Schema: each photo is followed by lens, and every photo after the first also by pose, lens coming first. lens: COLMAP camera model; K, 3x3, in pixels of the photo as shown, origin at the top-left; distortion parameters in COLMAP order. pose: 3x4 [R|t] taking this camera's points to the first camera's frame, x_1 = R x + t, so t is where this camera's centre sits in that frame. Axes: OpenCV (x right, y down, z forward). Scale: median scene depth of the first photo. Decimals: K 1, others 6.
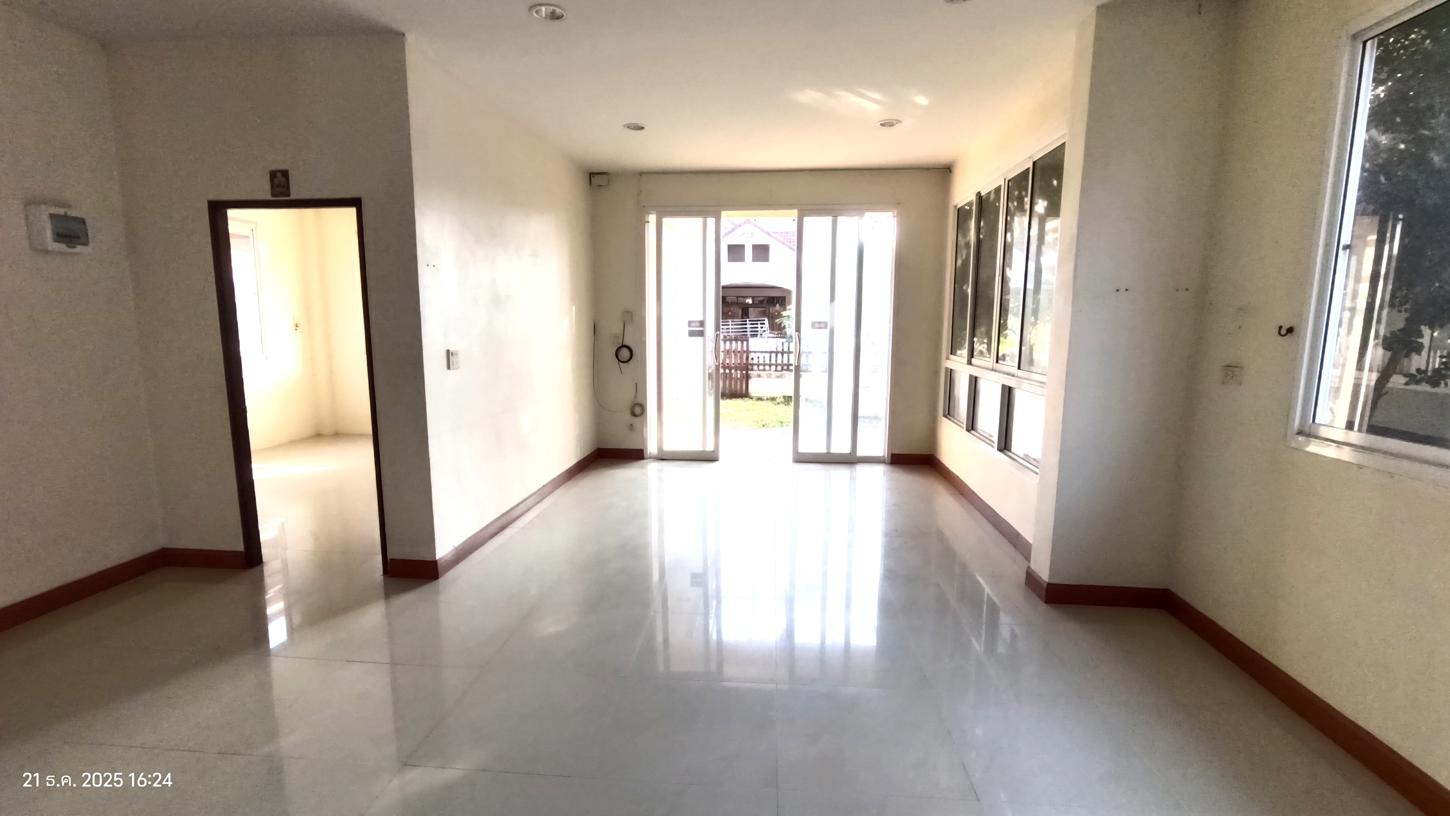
lens RADIAL K [[667.8, 0, 721.0], [0, 667.8, 415.6], [0, 0, 1]] dist [-0.004152, -0.000315]
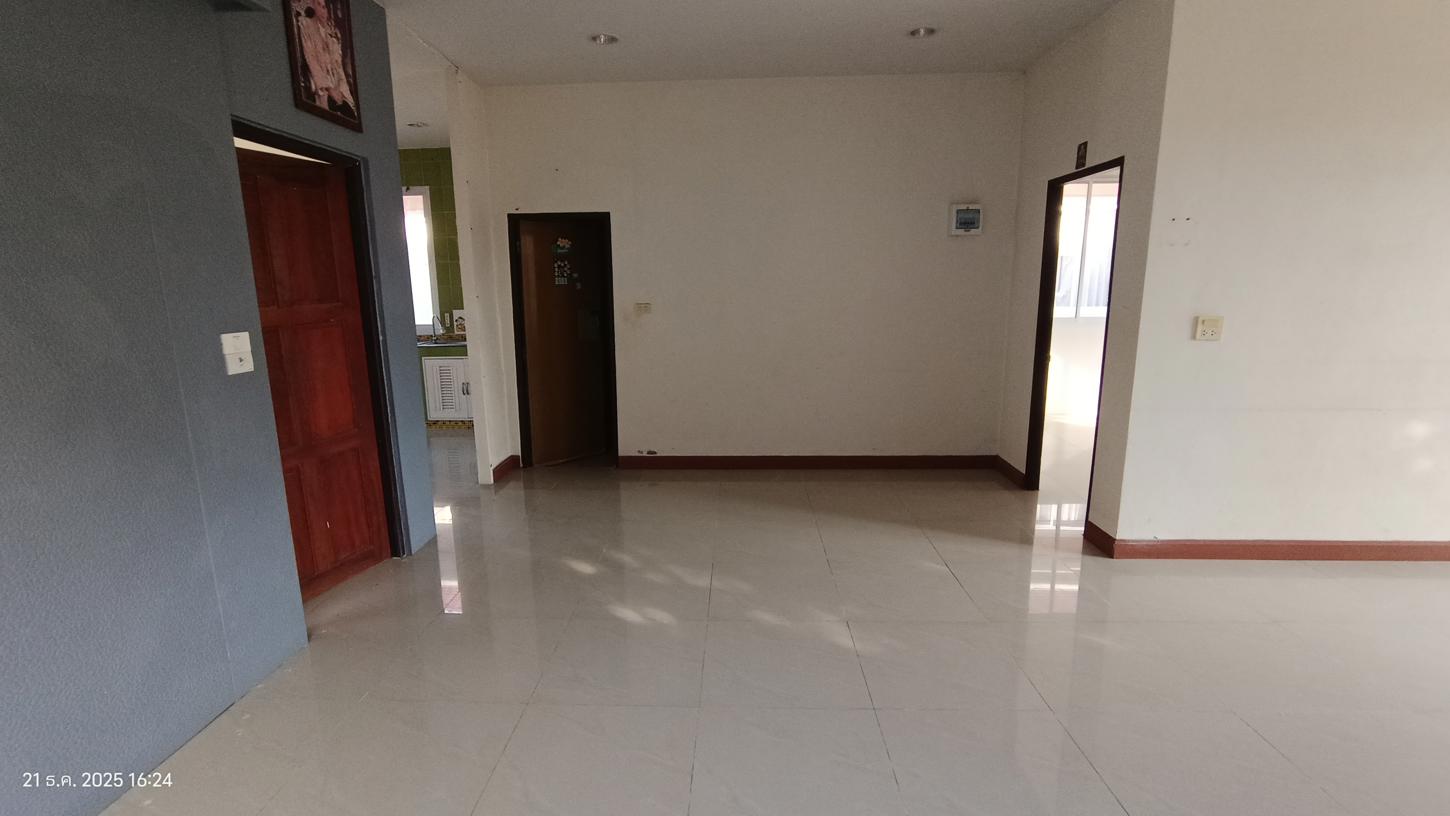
lens RADIAL K [[667.8, 0, 721.0], [0, 667.8, 415.6], [0, 0, 1]] dist [-0.004152, -0.000315]
pose [[0.055581, 0.192398, -0.979742, 0.460397], [-0.137907, 0.973333, 0.183316, -0.051314], [0.988884, 0.124925, 0.080632, 0.378988]]
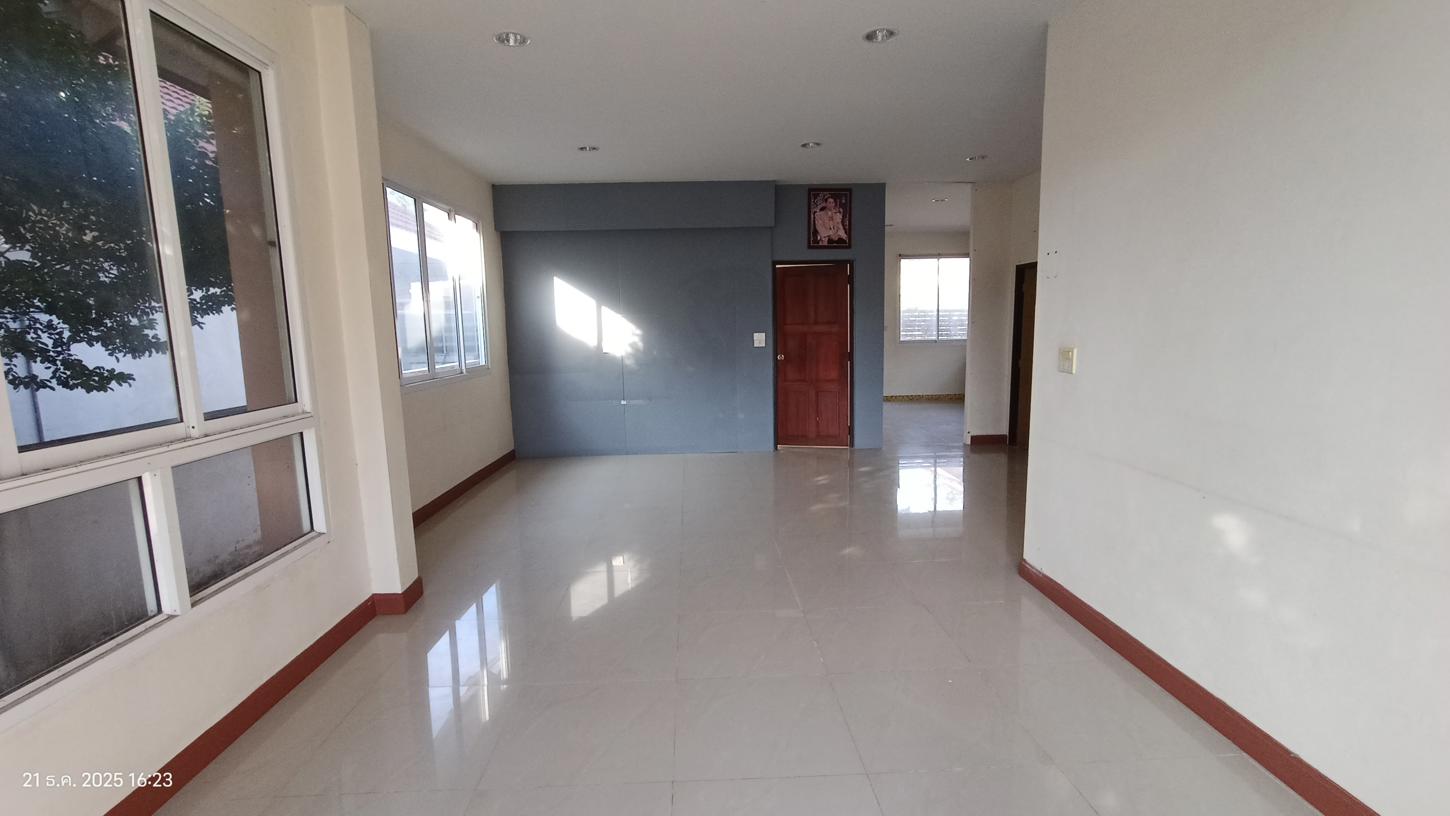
lens RADIAL K [[667.8, 0, 721.0], [0, 667.8, 415.6], [0, 0, 1]] dist [-0.004152, -0.000315]
pose [[-0.990025, 0.032007, -0.137205, 0.152355], [-0.008033, 0.959445, 0.281781, -0.275456], [0.140660, 0.280072, -0.949618, 1.943408]]
